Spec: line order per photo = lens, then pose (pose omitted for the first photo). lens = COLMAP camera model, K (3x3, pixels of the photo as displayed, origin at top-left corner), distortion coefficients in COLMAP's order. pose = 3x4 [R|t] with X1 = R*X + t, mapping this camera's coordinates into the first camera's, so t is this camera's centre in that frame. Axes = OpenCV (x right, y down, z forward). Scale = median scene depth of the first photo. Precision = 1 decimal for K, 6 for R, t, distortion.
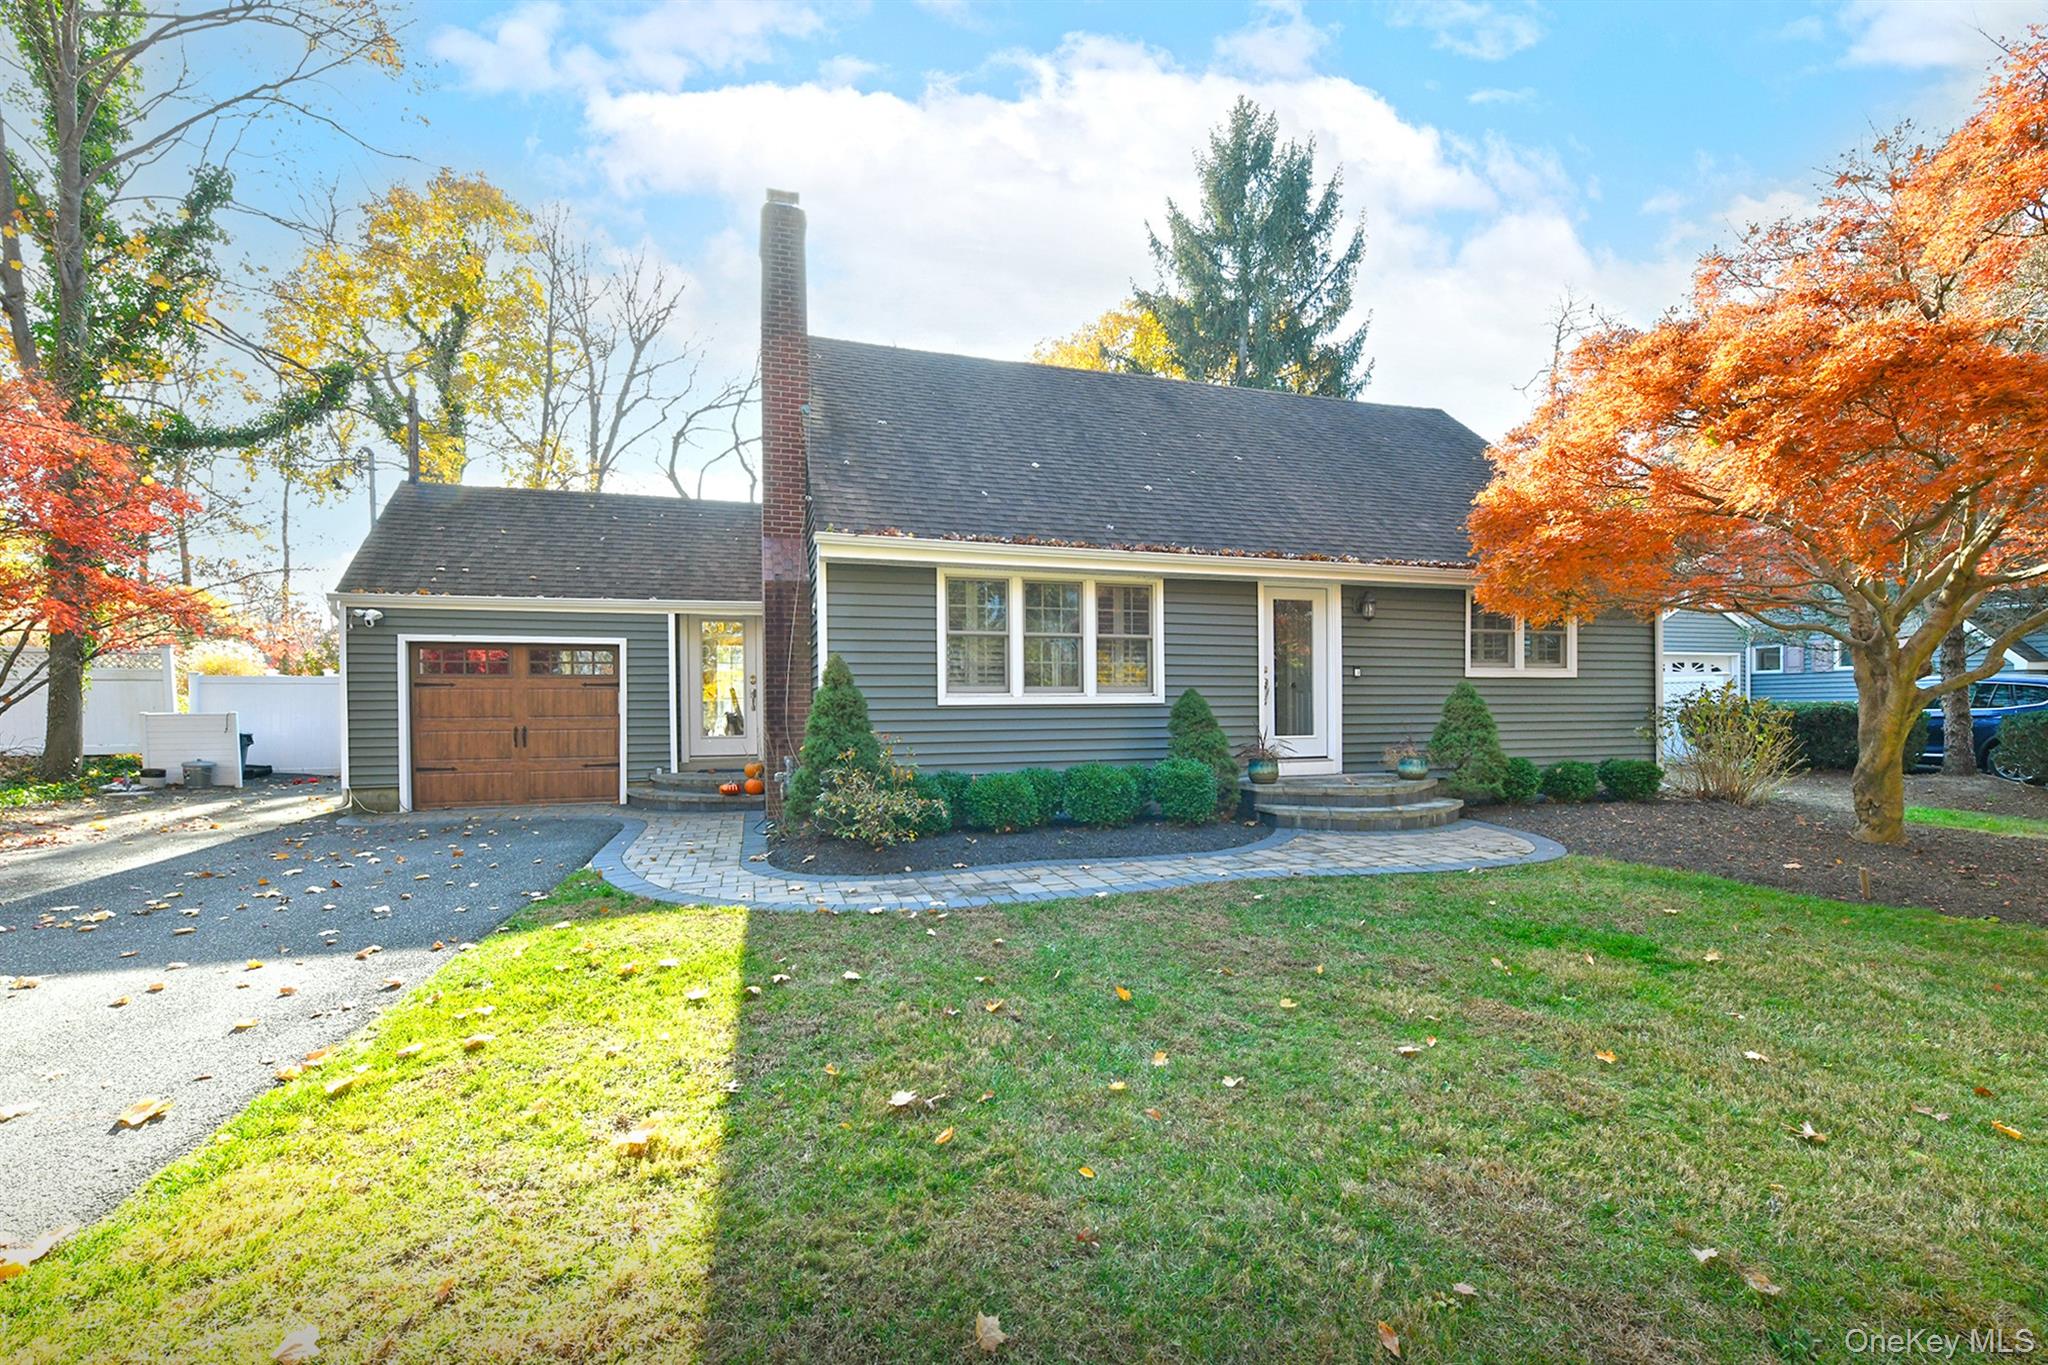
lens RADIAL K [[939.7, 0, 1024.0], [0, 939.7, 682.5], [0, 0, 1]] dist [-0.008110, -0.000675]
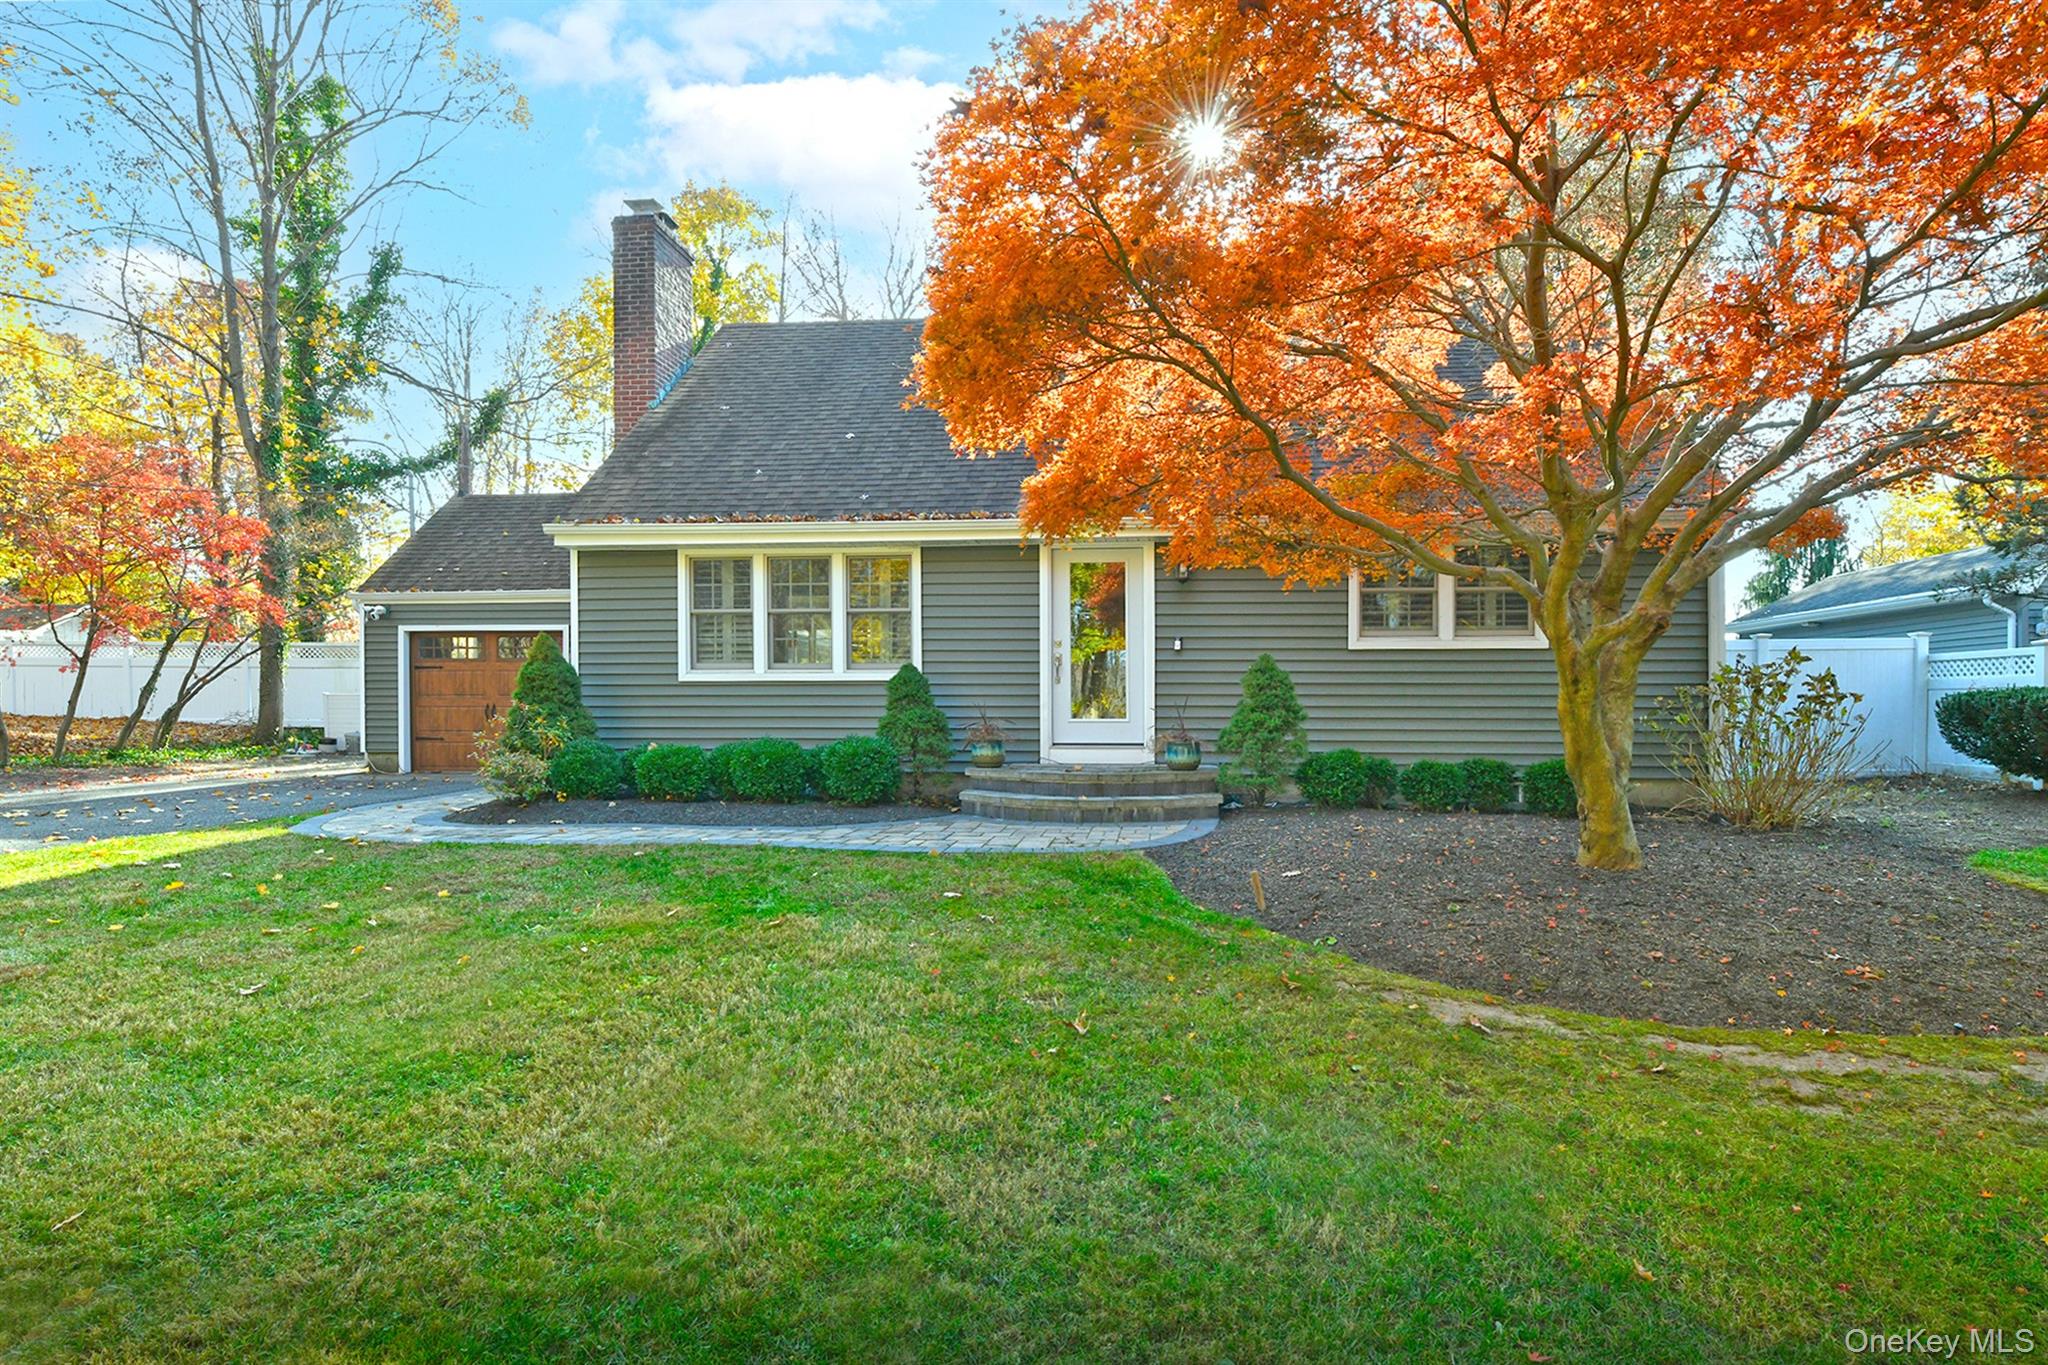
lens RADIAL K [[1144.6, 0, 1068.7], [0, 1144.6, 681.2], [0, 0, 1]] dist [-0.005019, -0.001911]
pose [[0.909016, -0.002469, -0.416755, 0.724456], [0.004020, 0.999988, 0.002844, 0.019311], [0.416743, -0.004260, 0.909015, 0.022674]]
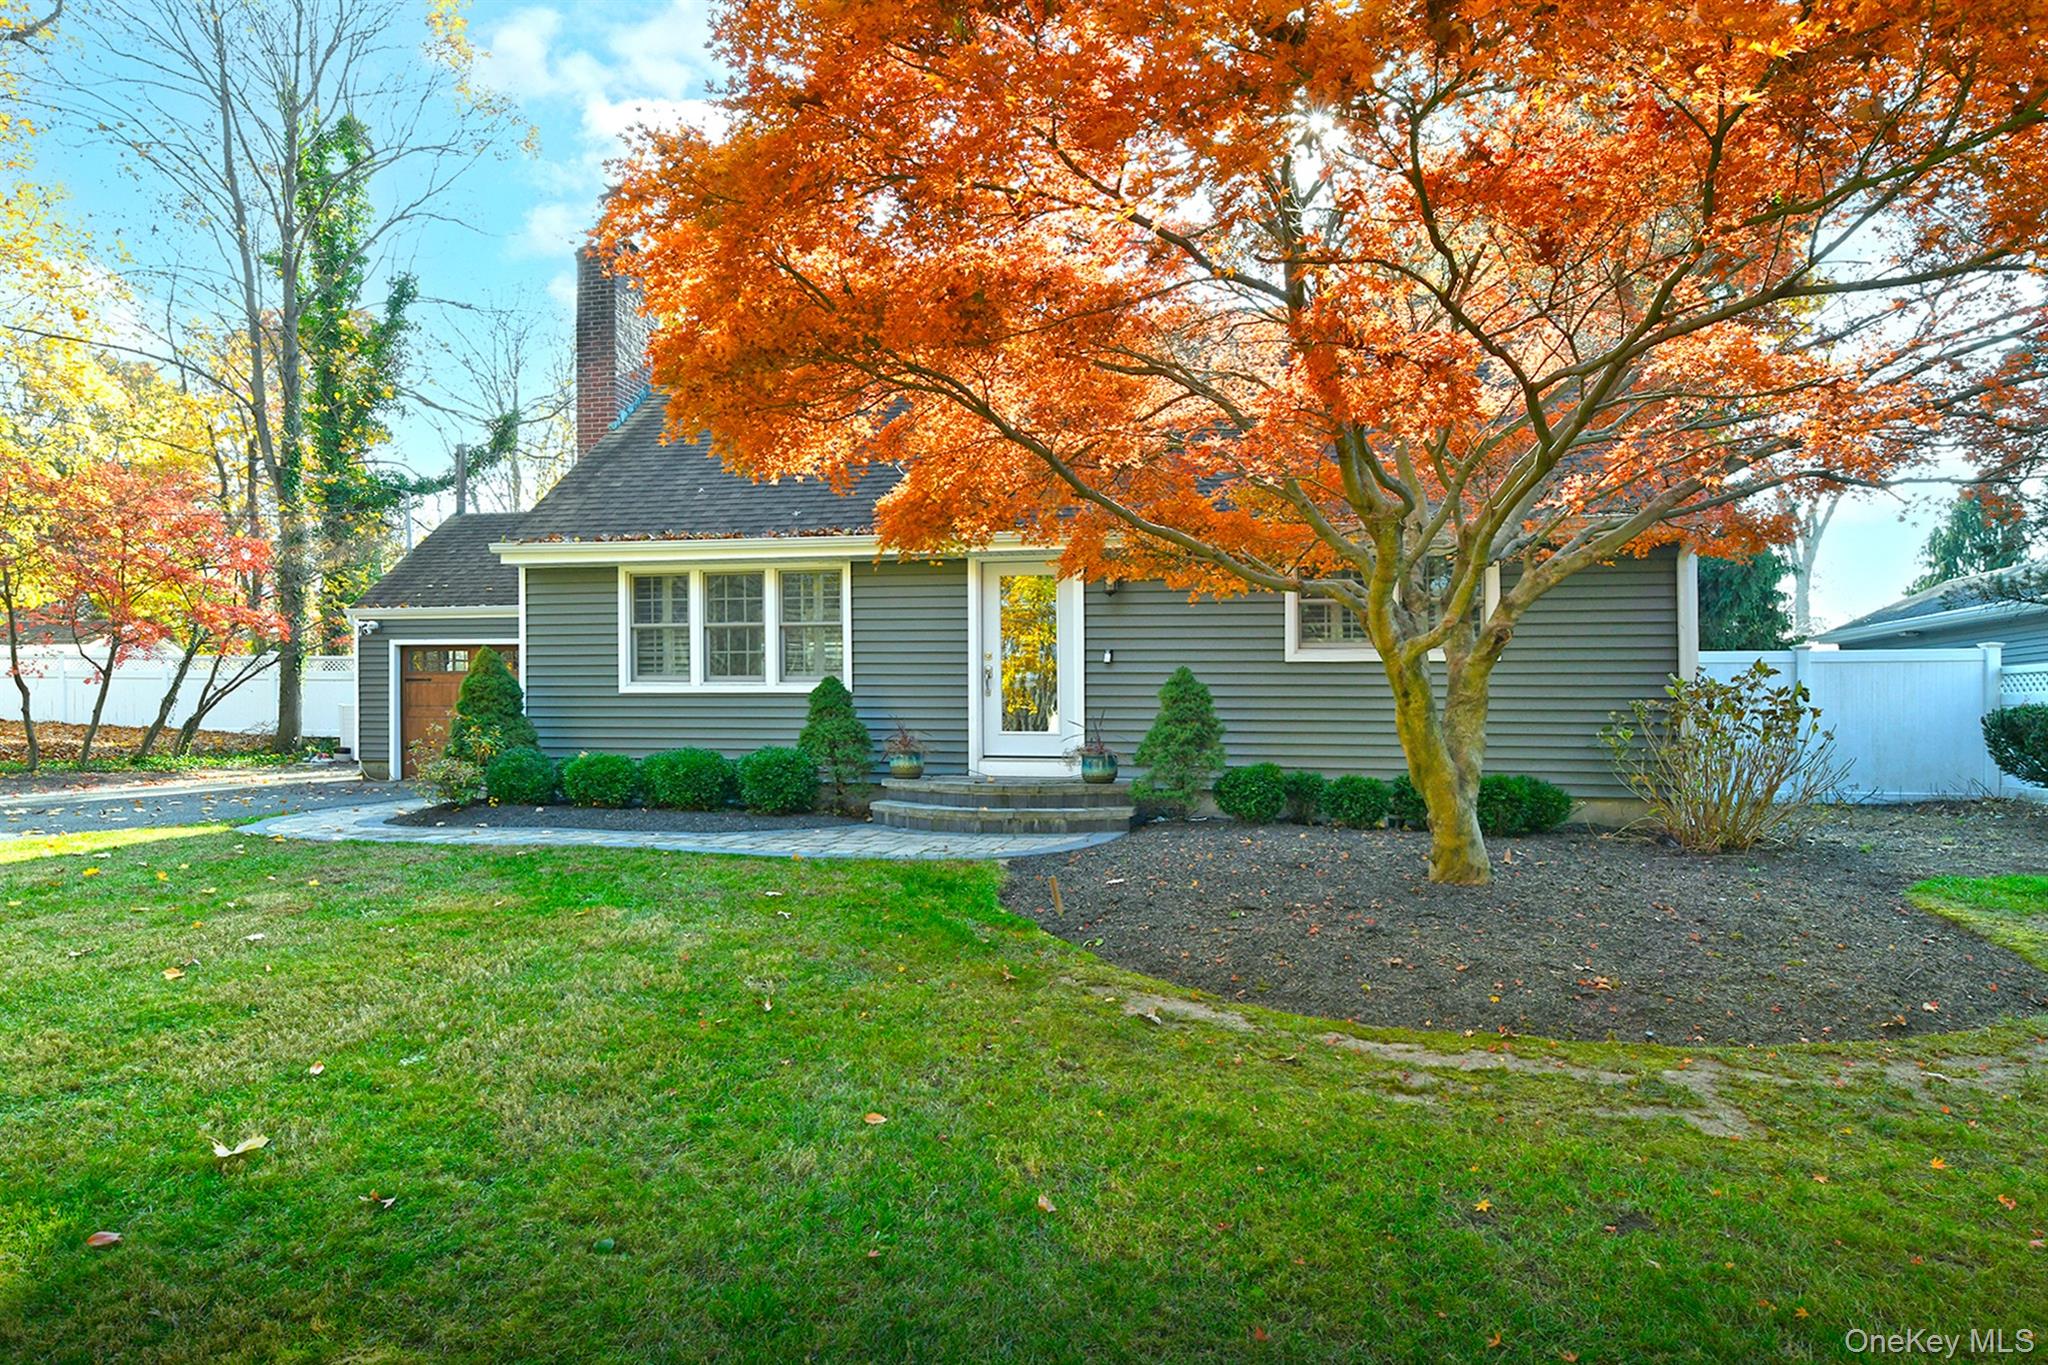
lens RADIAL K [[1200.1, 0, 1024.0], [0, 1200.1, 682.5], [0, 0, 1]] dist [-0.005803, -0.000589]
pose [[0.862527, -0.006036, -0.505975, 0.880887], [0.002197, 0.999964, -0.008185, 0.021125], [0.506006, 0.005948, 0.862510, 0.037714]]
